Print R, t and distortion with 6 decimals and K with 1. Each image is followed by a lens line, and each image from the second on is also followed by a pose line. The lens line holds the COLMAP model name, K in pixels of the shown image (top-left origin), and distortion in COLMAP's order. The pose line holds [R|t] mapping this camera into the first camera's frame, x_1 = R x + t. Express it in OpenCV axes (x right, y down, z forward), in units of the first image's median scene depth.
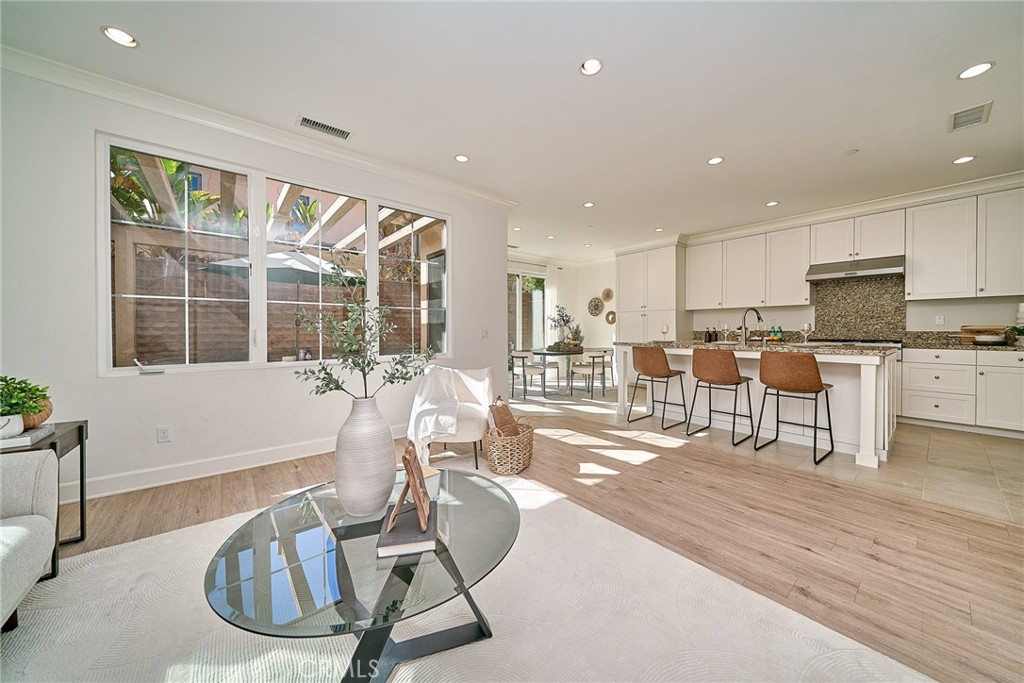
lens RADIAL K [[354.0, 0, 529.1], [0, 354.0, 337.2], [0, 0, 1]] dist [0.002356, -0.000753]
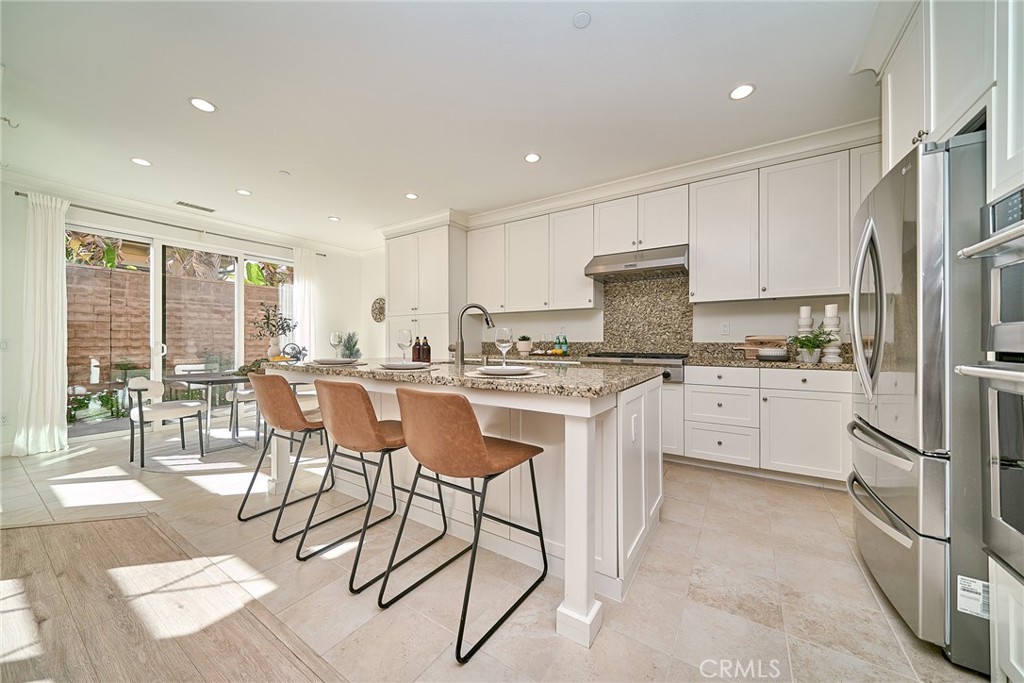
lens RADIAL K [[354.0, 0, 519.8], [0, 354.0, 341.9], [0, 0, 1]] dist [0.002356, -0.000753]
pose [[0.957599, 0.000273, 0.288103, 0.498963], [0.005079, 0.999828, -0.017831, -0.006723], [-0.288059, 0.018539, 0.957433, 0.380742]]
